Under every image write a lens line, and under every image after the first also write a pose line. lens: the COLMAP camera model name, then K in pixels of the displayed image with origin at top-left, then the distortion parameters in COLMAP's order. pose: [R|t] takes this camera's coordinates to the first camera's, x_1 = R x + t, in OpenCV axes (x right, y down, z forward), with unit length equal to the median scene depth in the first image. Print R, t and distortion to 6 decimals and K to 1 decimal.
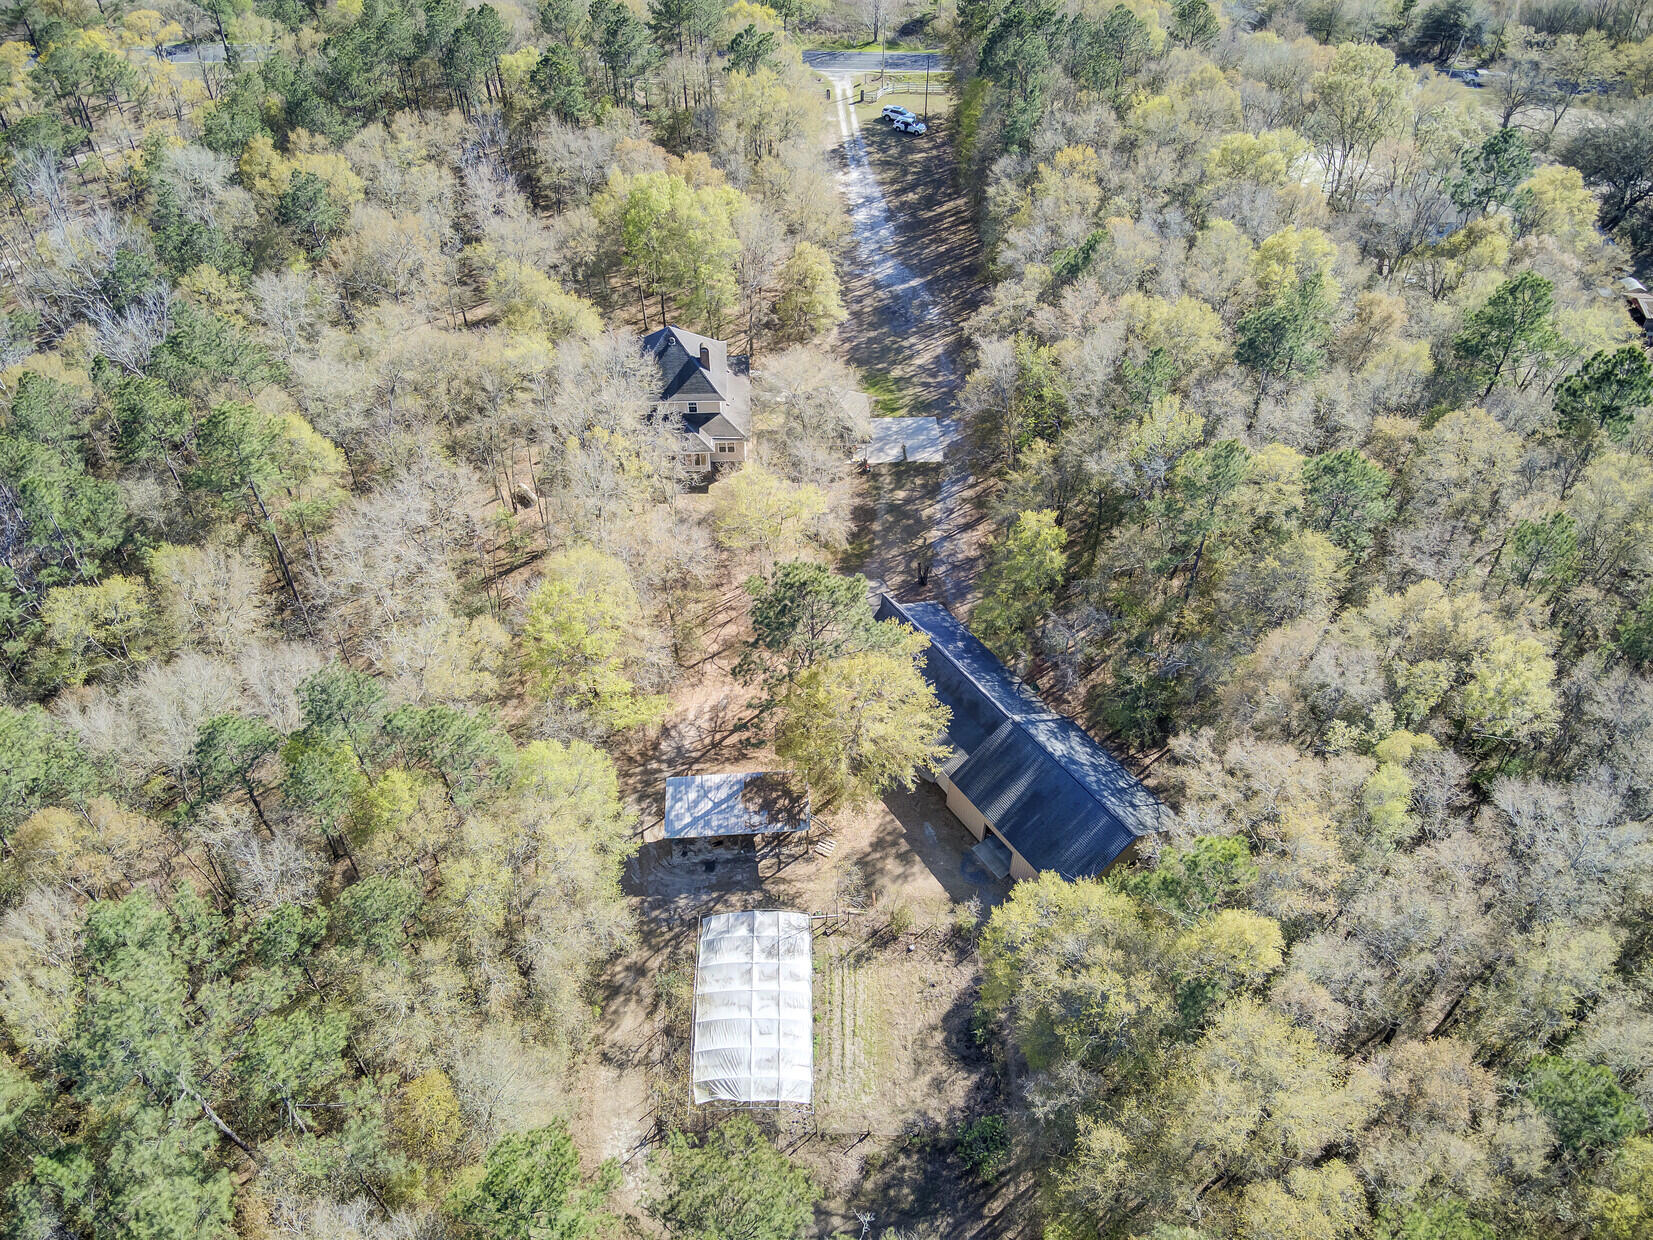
lens RADIAL K [[1202.8, 0, 825.5], [0, 1202.8, 634.3], [0, 0, 1]] dist [0.137445, -0.255594]
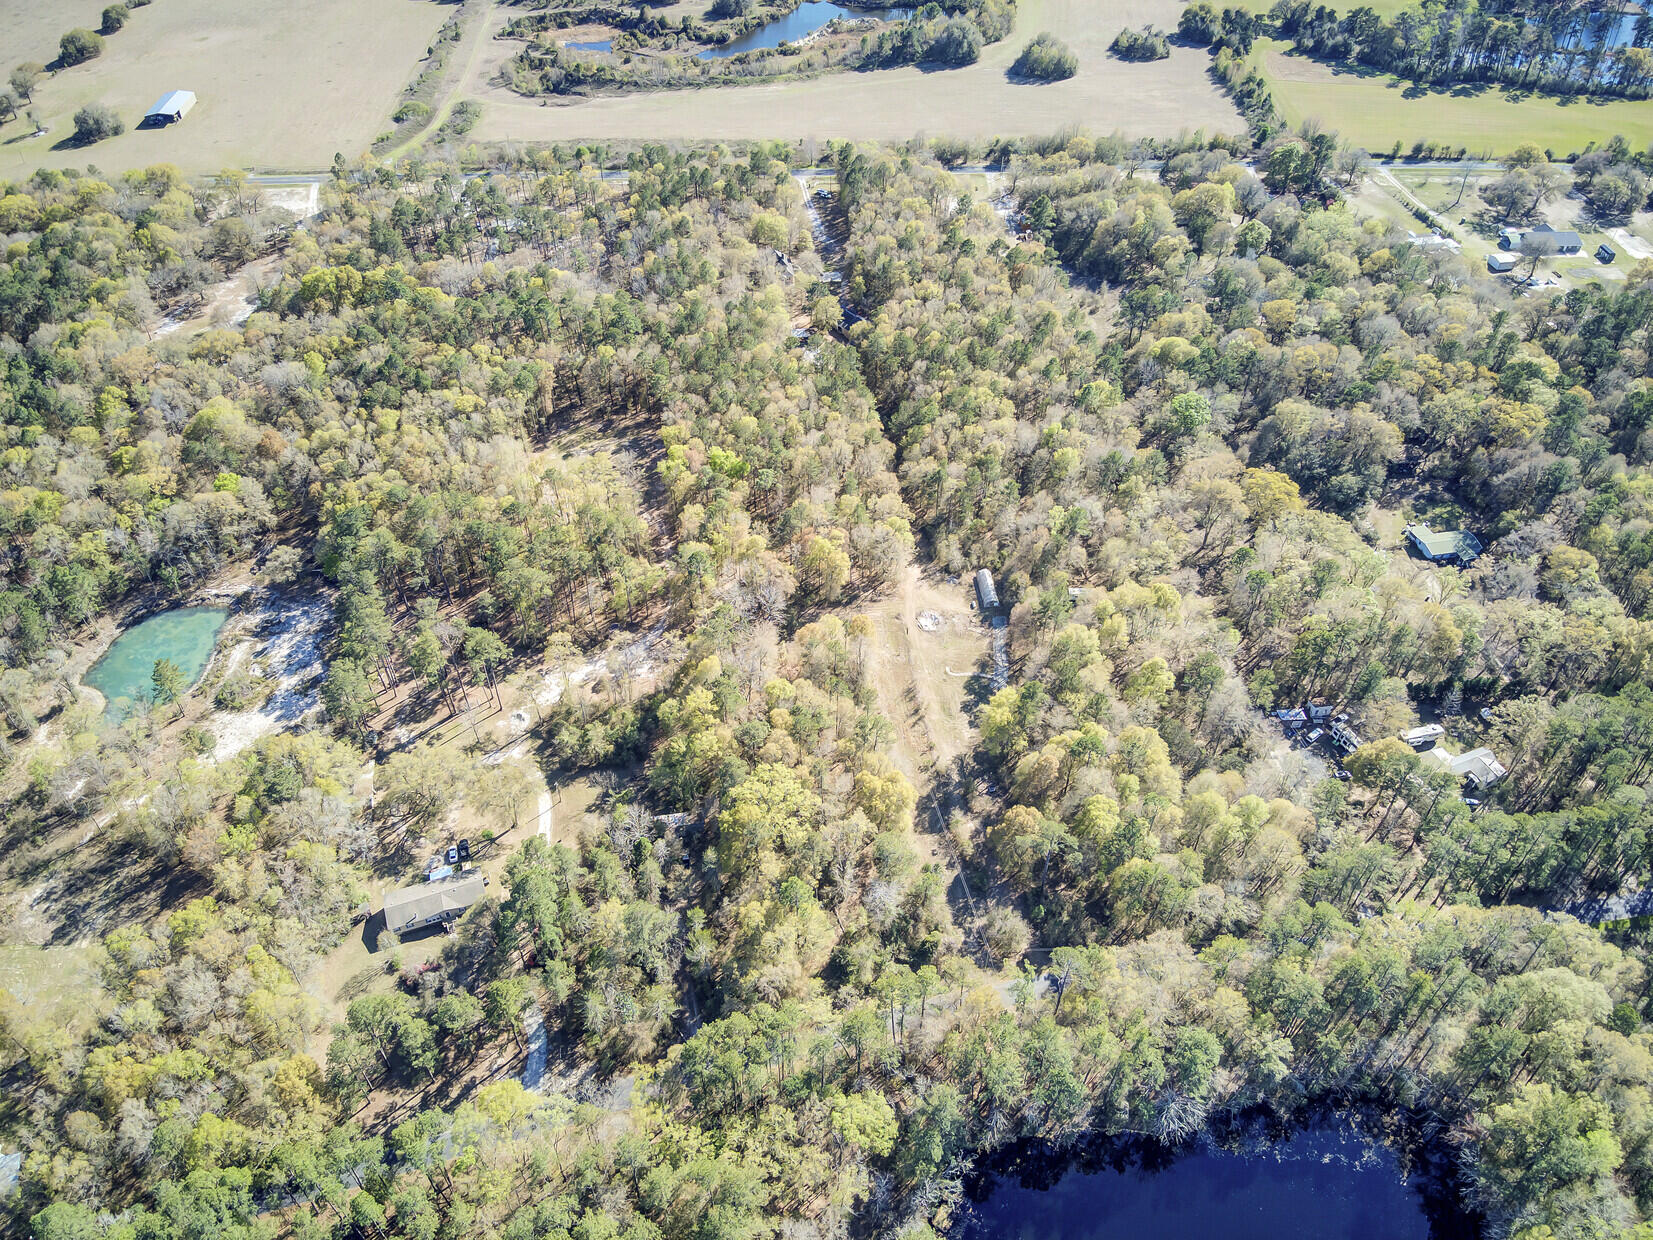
lens RADIAL K [[1202.8, 0, 825.5], [0, 1202.8, 634.3], [0, 0, 1]] dist [0.137445, -0.255594]
pose [[0.996515, -0.059555, 0.058404, -0.247460], [0.061017, 0.997859, -0.023565, 1.058796], [-0.056876, 0.027047, 0.998015, -2.835491]]
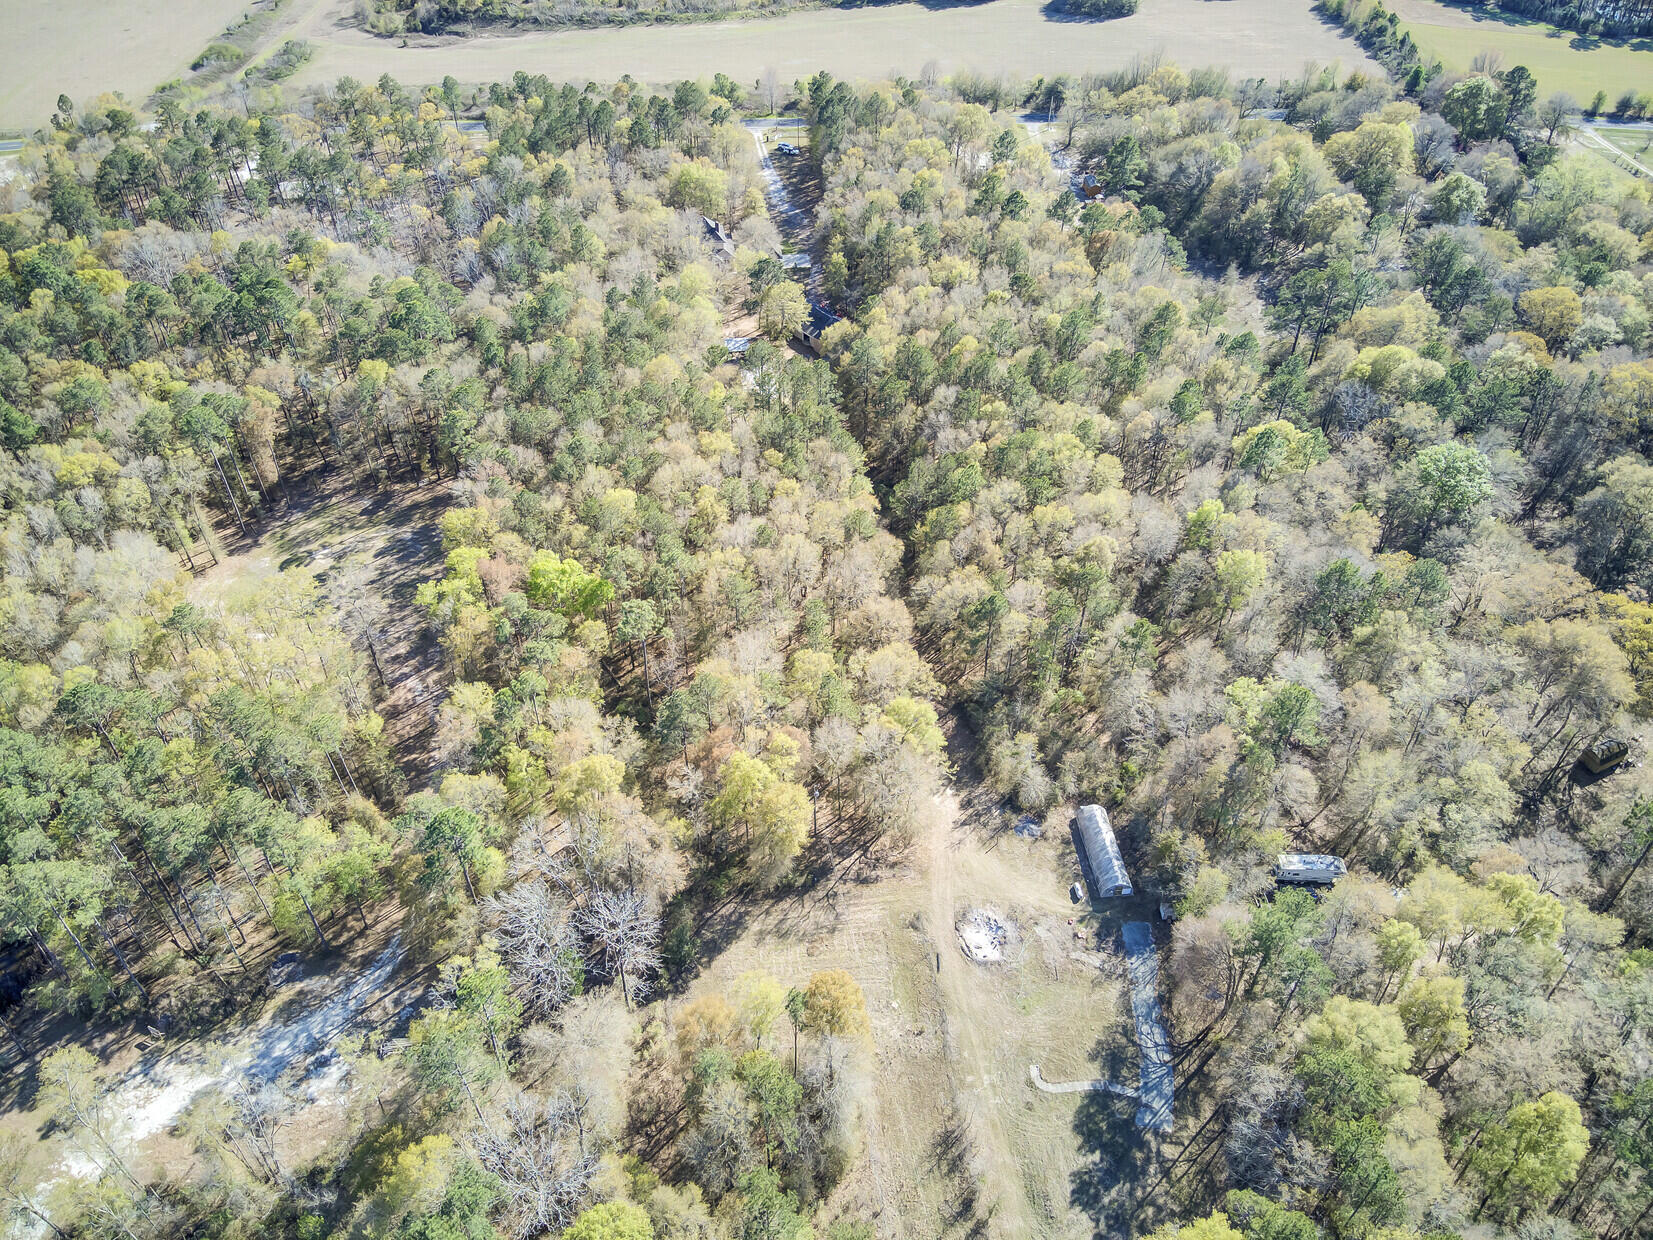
lens RADIAL K [[1241.1, 0, 826.2], [0, 1241.1, 583.7], [0, 0, 1]] dist [0.155460, -0.316152]
pose [[0.996012, -0.058622, 0.067263, -0.082800], [0.065208, 0.992817, -0.100307, 0.739508], [-0.060900, 0.104293, 0.992680, -1.459936]]
